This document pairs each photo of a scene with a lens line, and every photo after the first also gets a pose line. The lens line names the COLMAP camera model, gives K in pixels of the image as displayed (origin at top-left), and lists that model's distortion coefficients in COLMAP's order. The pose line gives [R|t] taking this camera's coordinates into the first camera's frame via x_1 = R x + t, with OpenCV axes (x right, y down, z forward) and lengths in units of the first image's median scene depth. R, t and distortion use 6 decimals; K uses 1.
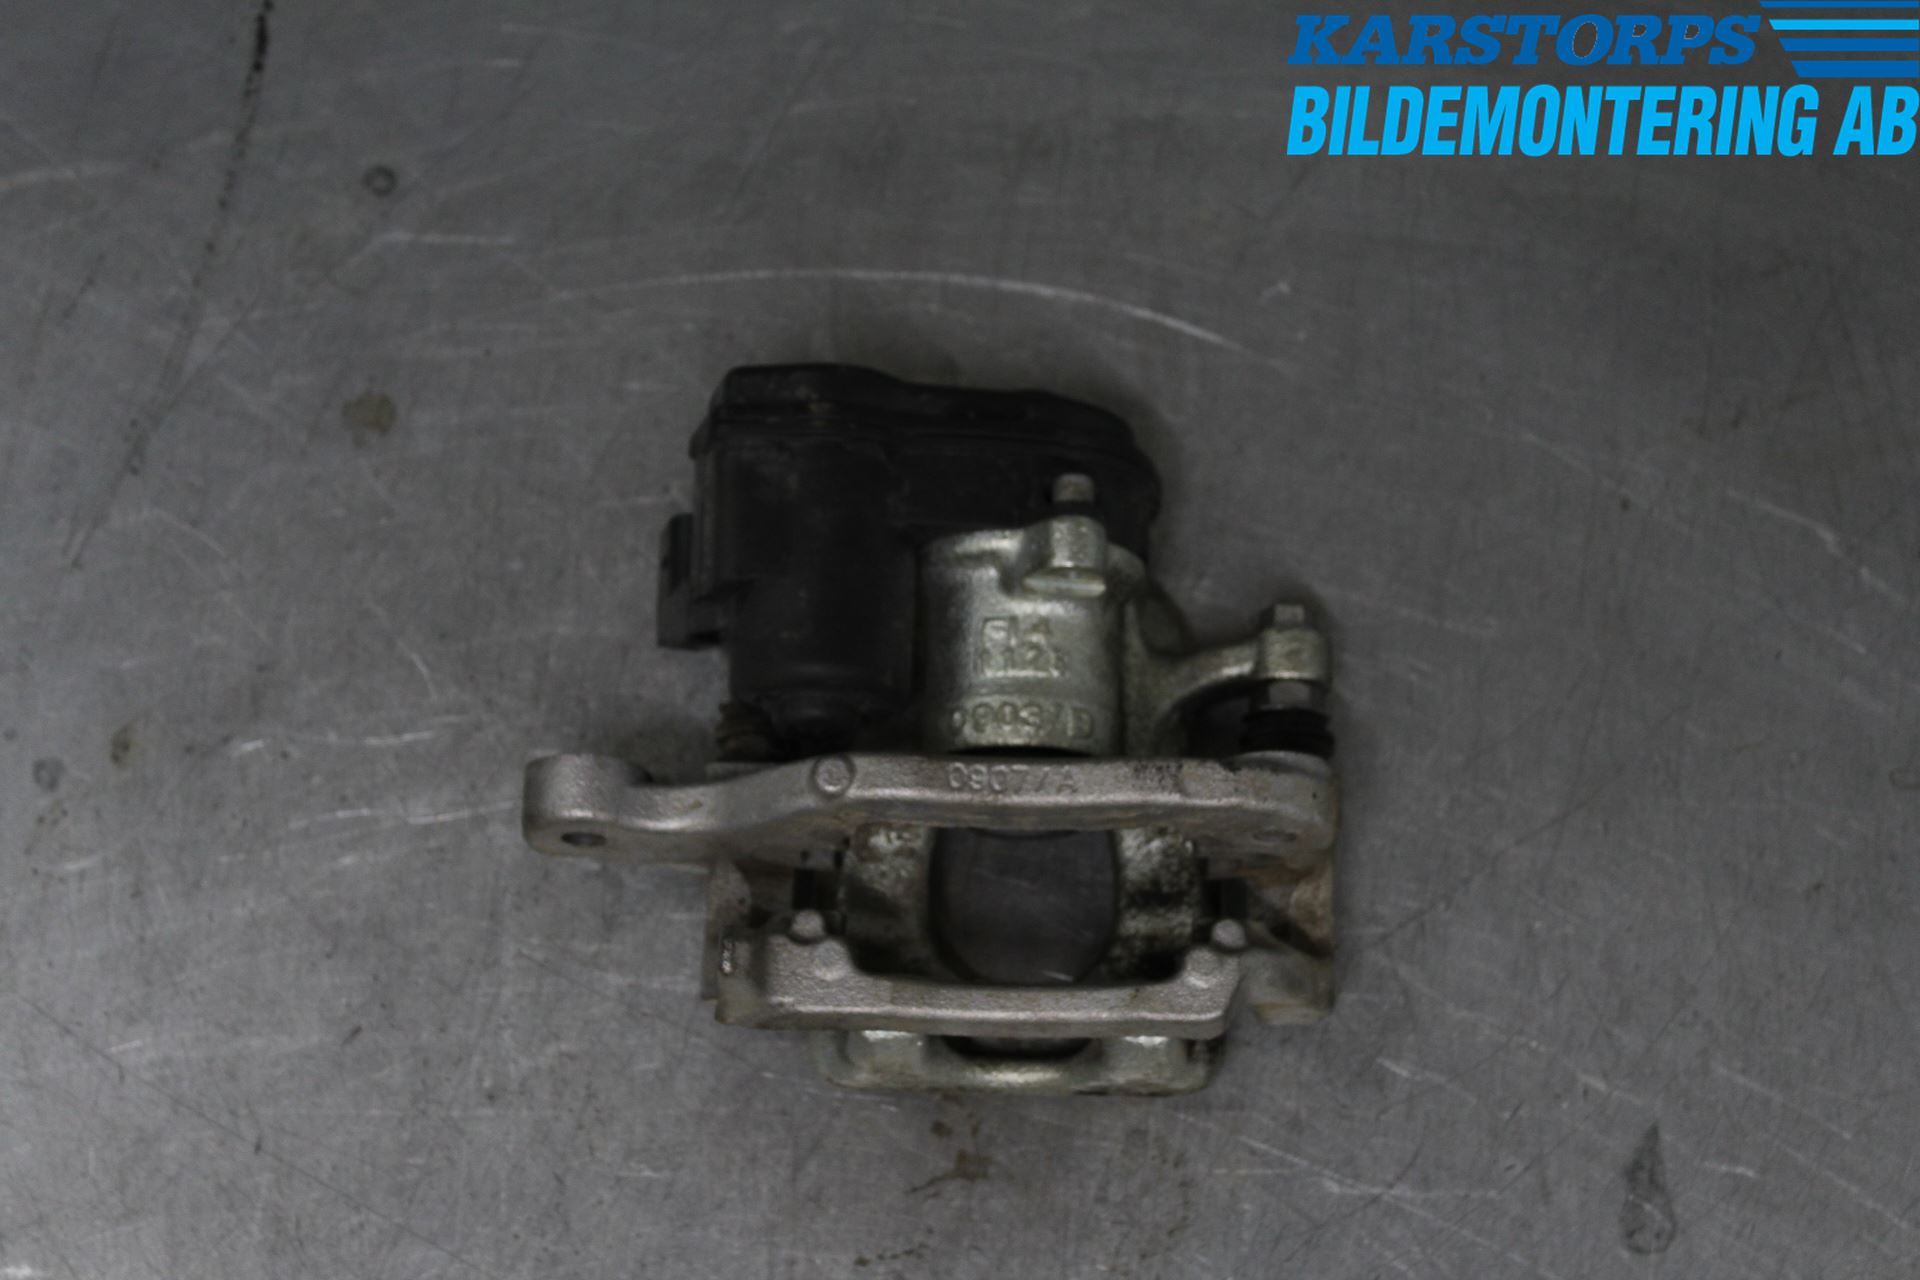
lens RADIAL K [[2320.4, 0, 960.0], [0, 2320.4, 640.0], [0, 0, 1]] dist [-0.006206, -0.000429]
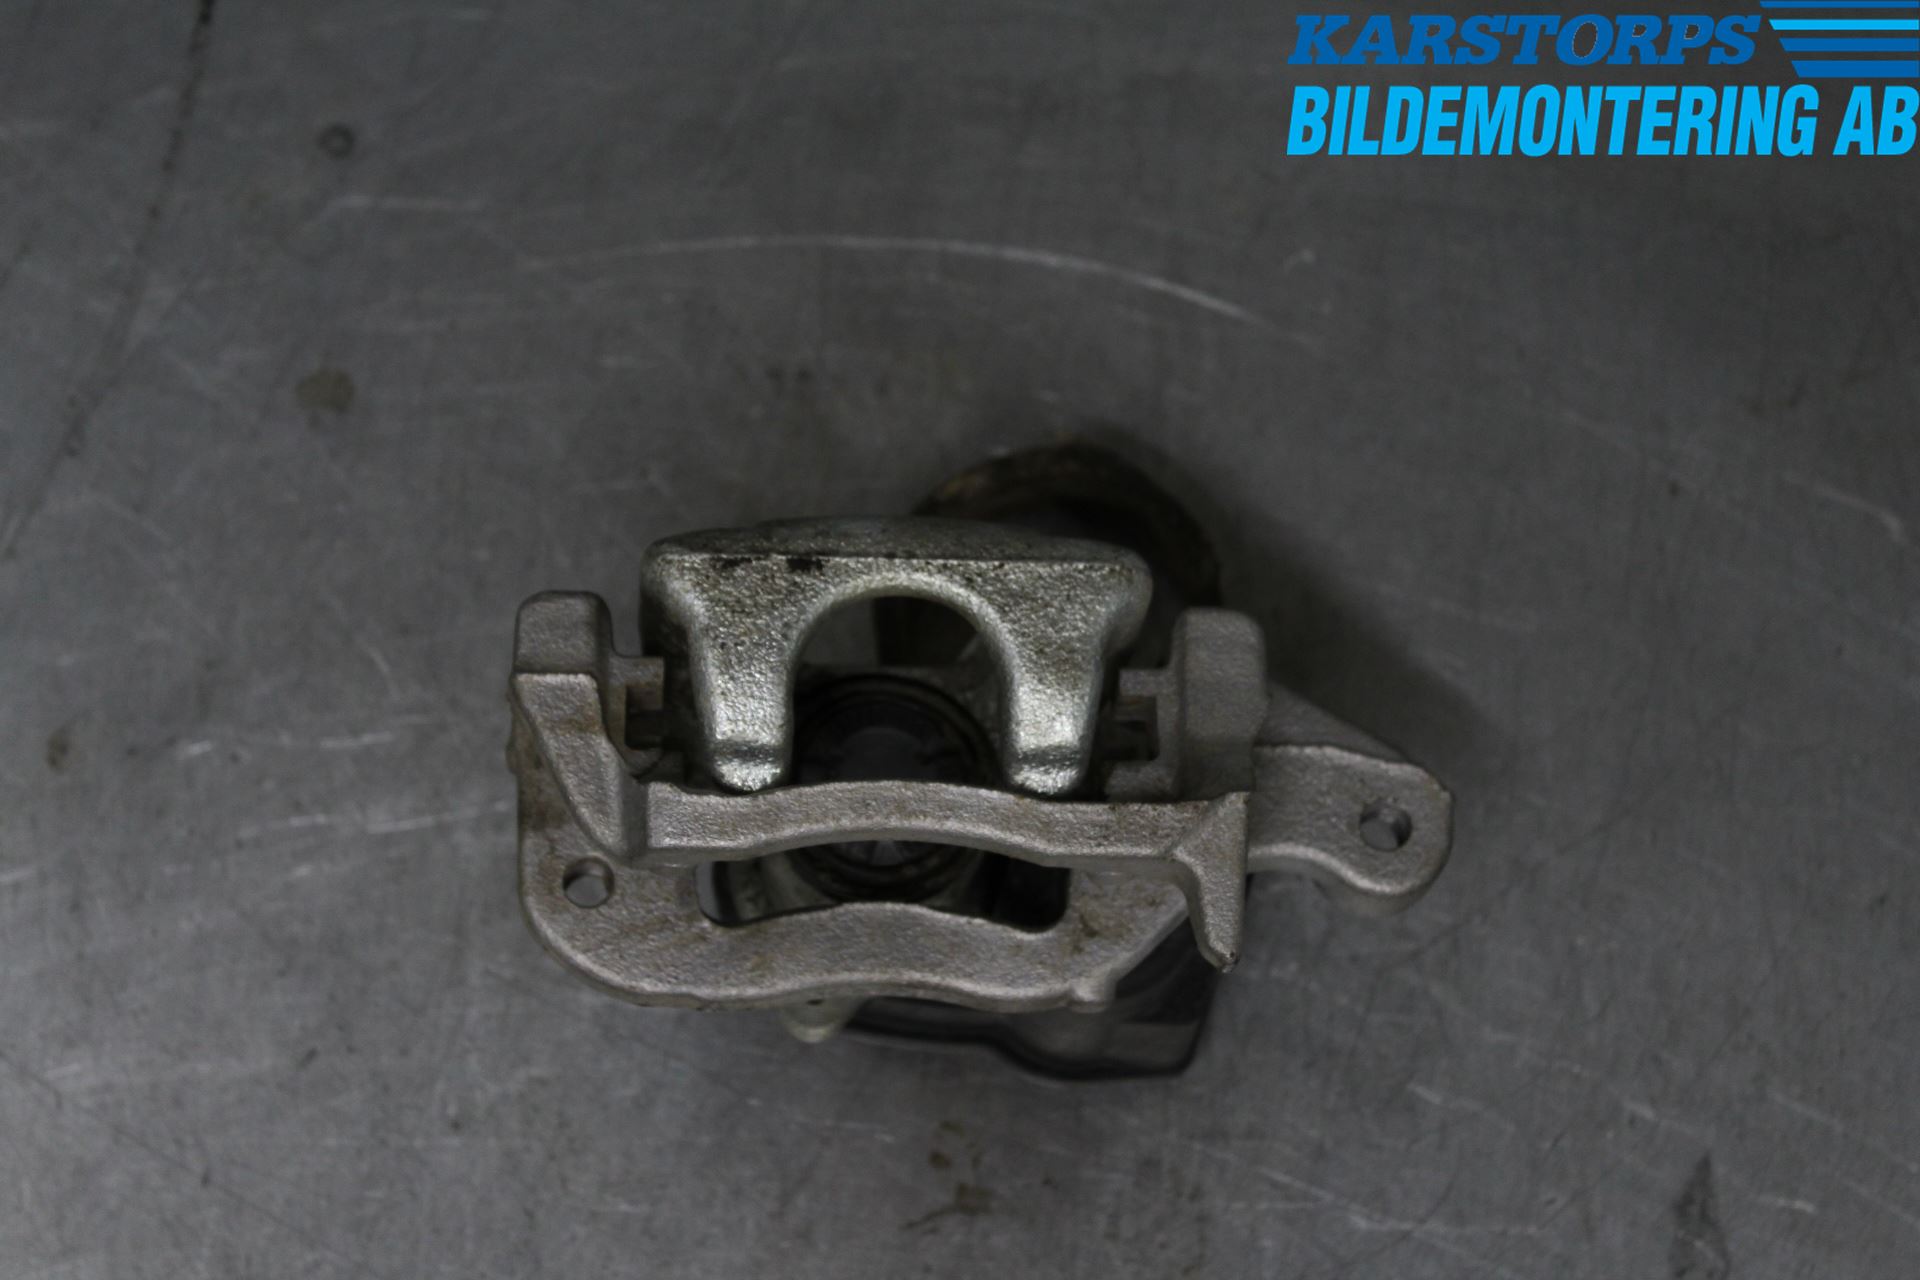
lens RADIAL K [[1935.8, 0, 960.0], [0, 1935.8, 640.0], [0, 0, 1]] dist [0.005367, 0.000956]
pose [[0.999999, 0.000188, -0.001593, 0.001448], [-0.000196, 0.999987, -0.005037, 0.006055], [0.001592, 0.005037, 0.999986, 0.219900]]
